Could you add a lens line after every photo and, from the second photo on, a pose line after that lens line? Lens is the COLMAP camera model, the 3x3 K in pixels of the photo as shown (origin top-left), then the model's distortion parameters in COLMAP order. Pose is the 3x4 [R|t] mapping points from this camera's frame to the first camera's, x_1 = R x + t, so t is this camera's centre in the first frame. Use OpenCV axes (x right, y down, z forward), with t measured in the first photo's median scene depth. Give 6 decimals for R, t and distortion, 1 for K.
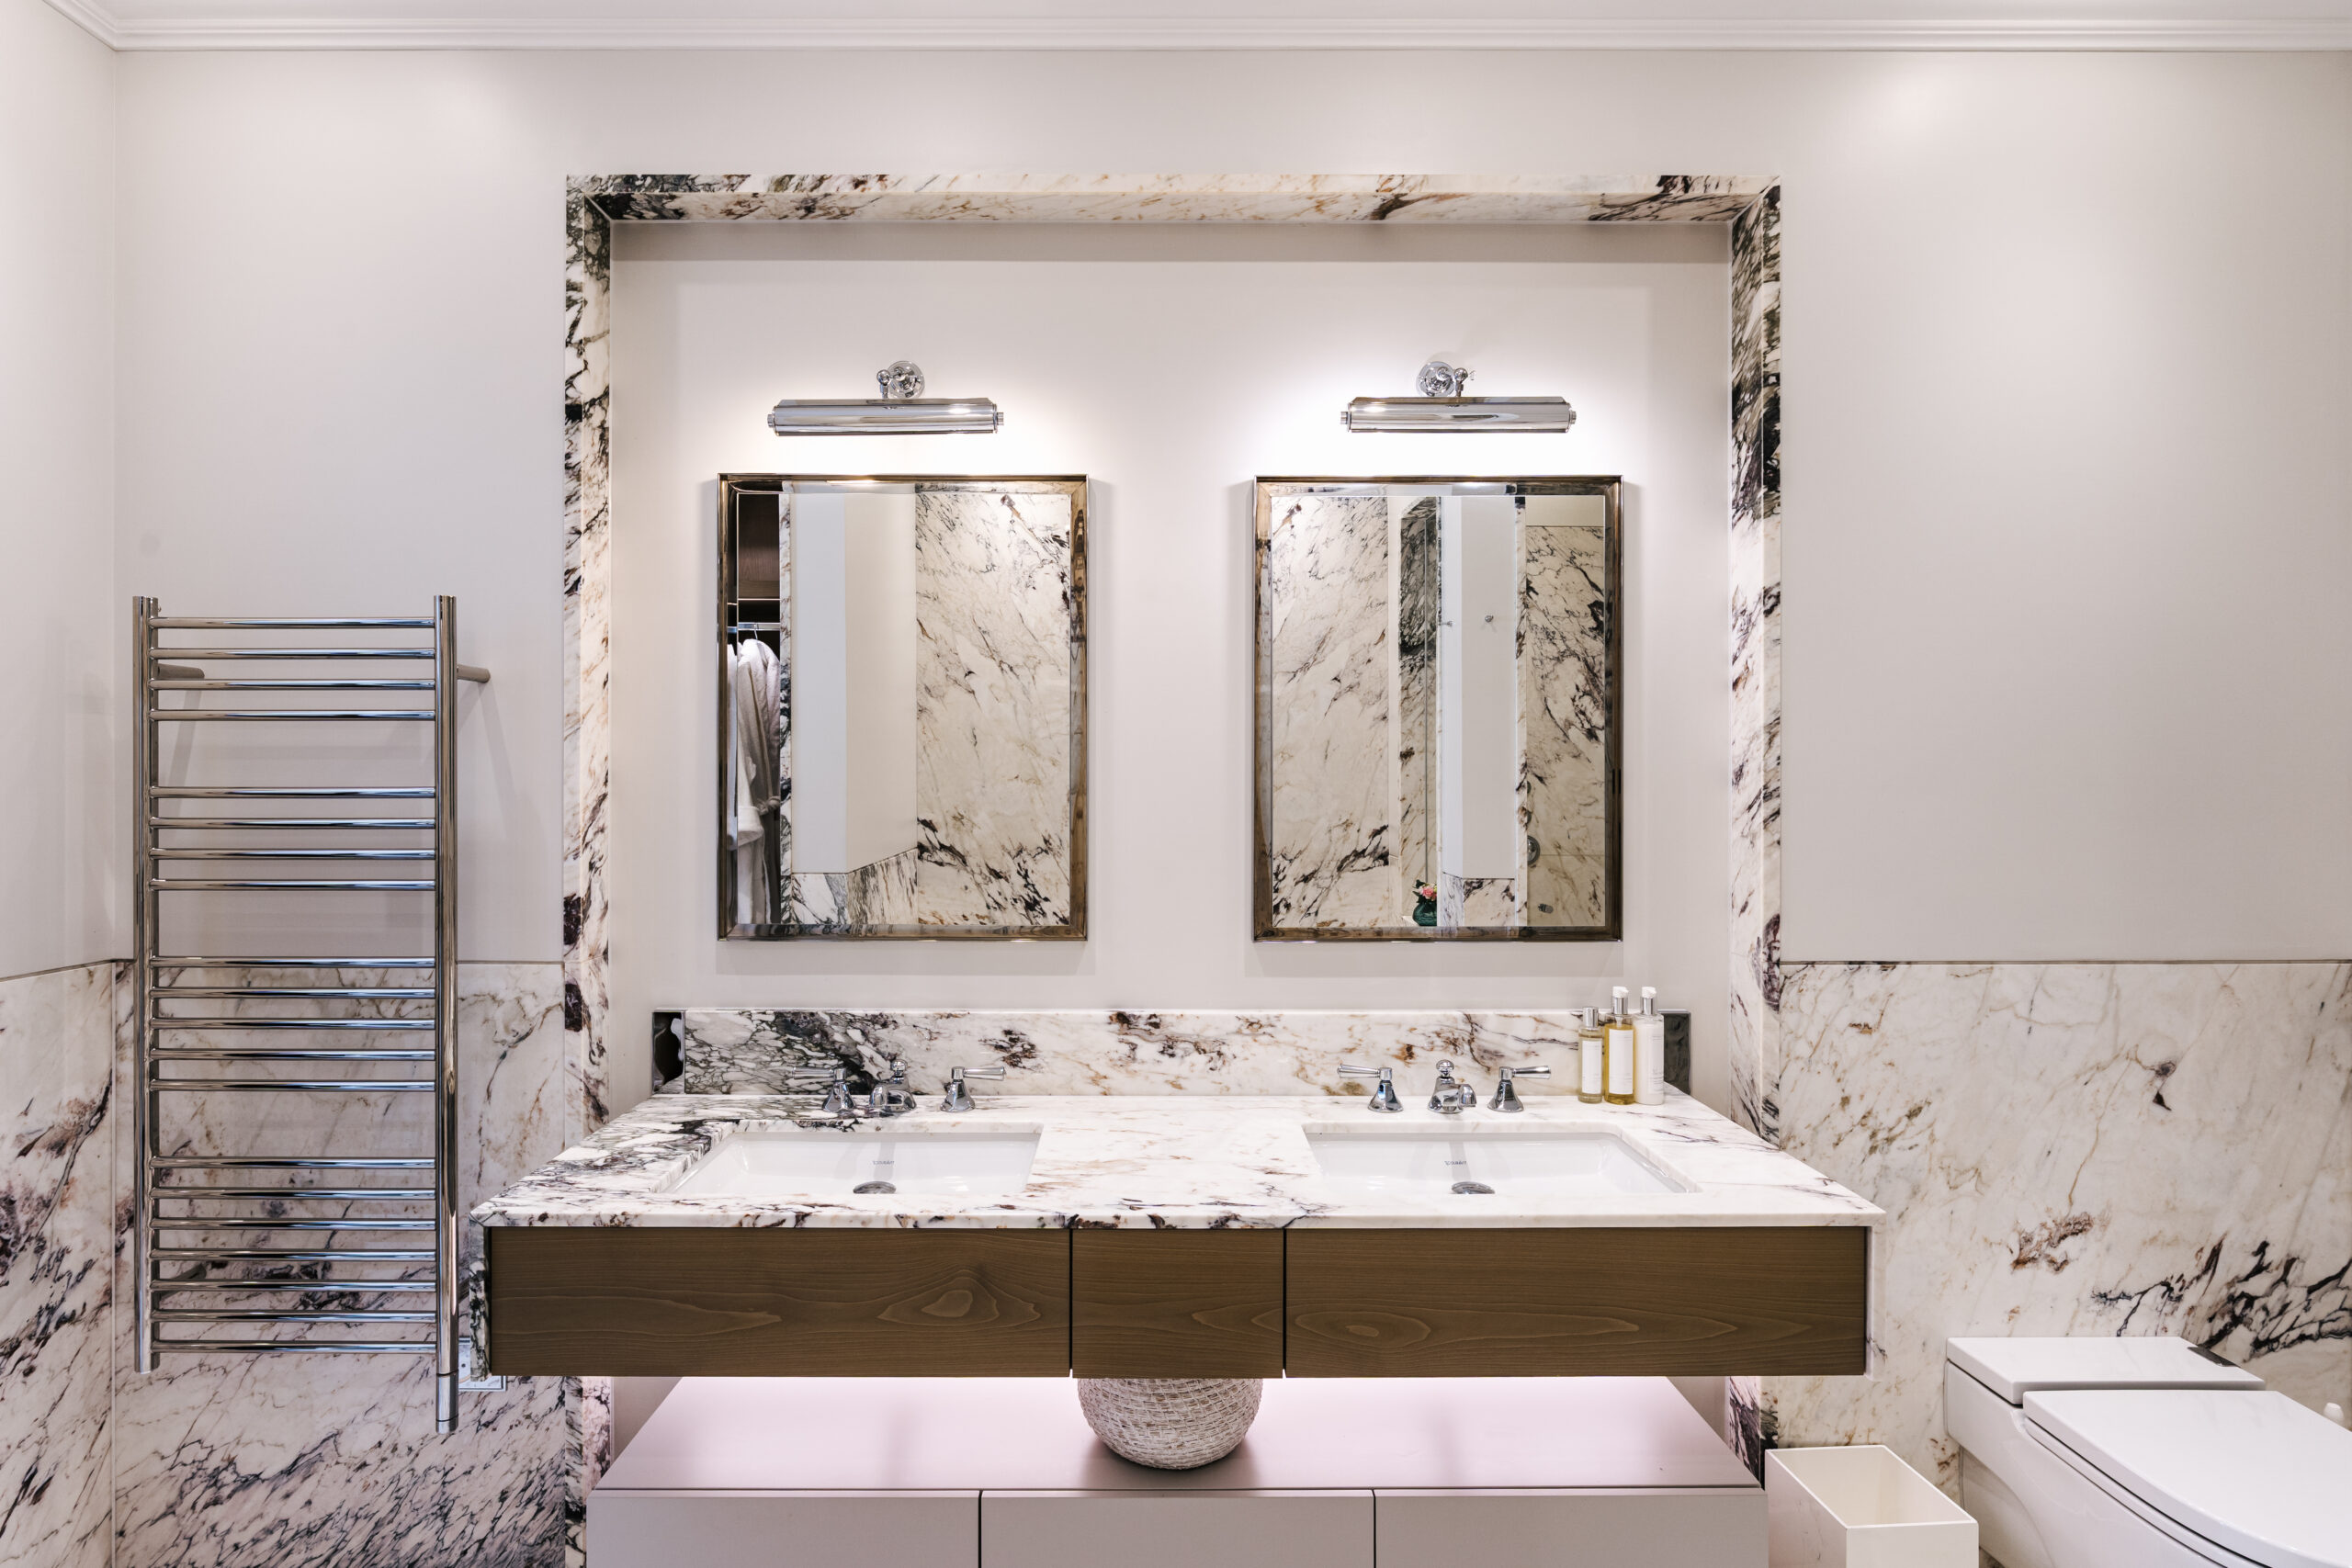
lens RADIAL K [[1171.0, 0, 1176.0], [0, 1171.0, 784.0], [0, 0, 1]] dist [-0.014049, -0.000075]
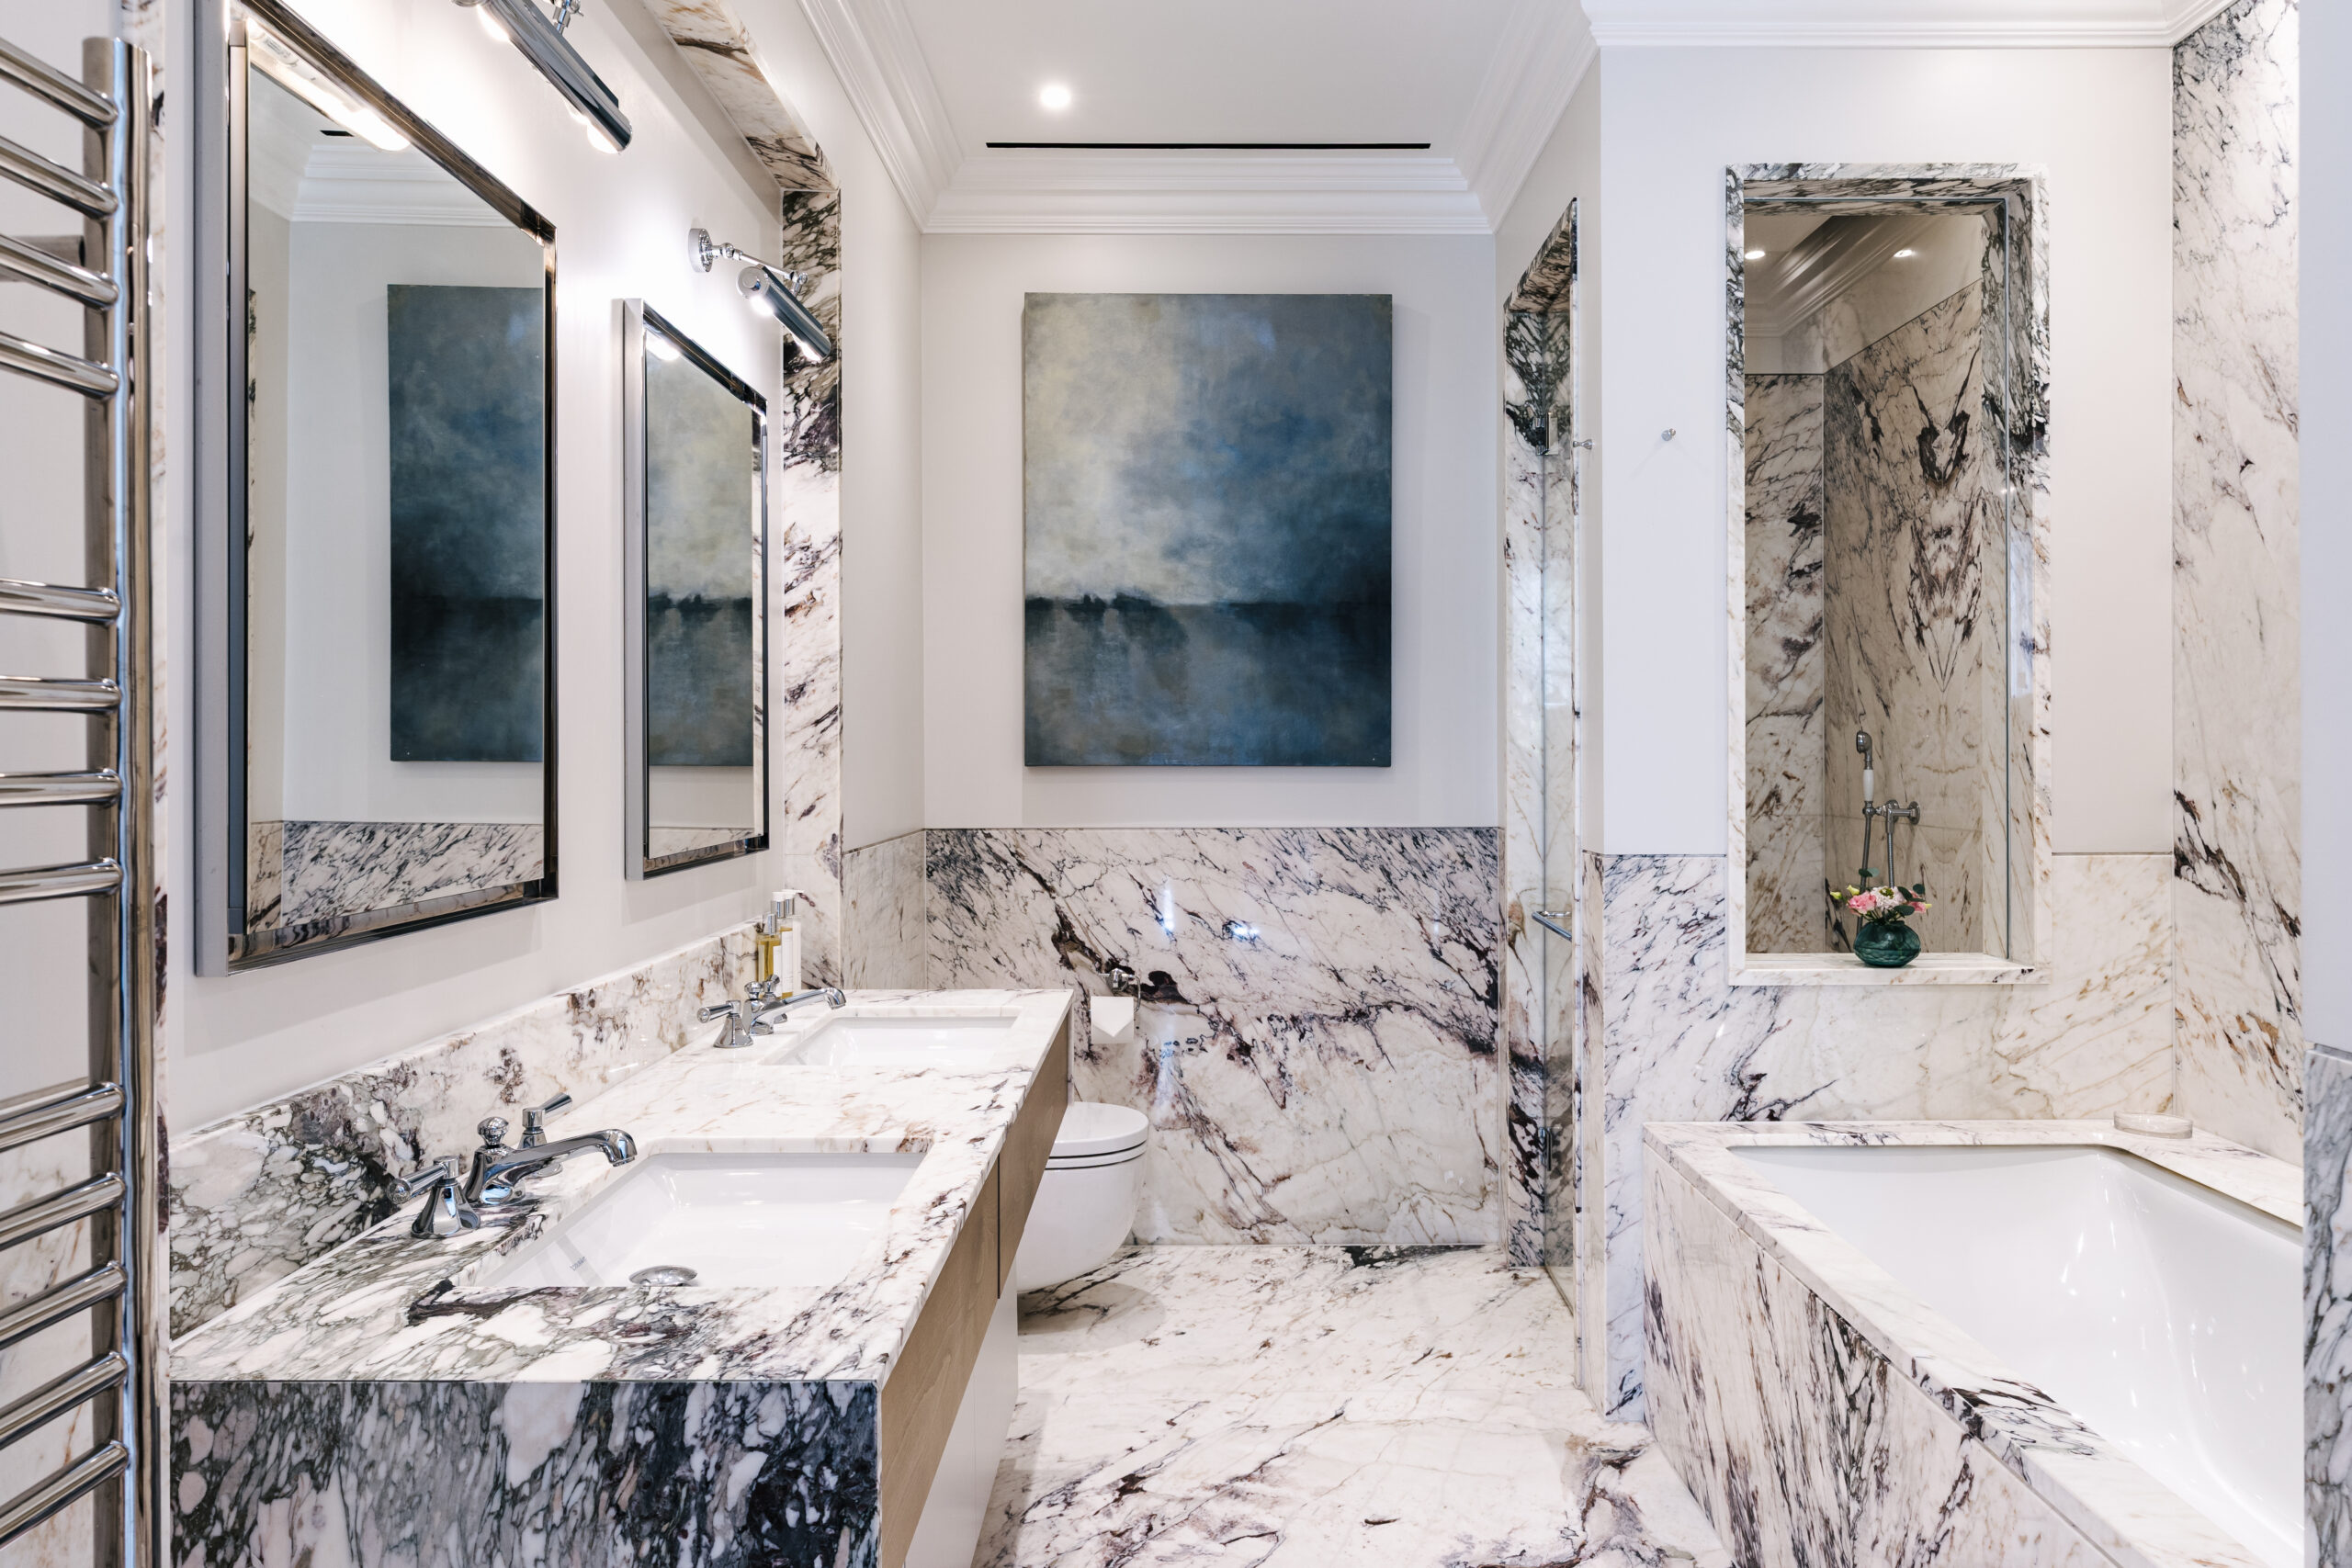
lens RADIAL K [[1569.9, 0, 1173.2], [0, 1569.9, 753.8], [0, 0, 1]] dist [-0.002685, -0.000912]
pose [[0.004063, -0.001153, 0.999991, -1.044787], [0.008276, 0.999965, 0.001119, 0.052907], [-0.999957, 0.008272, 0.004072, 0.655462]]
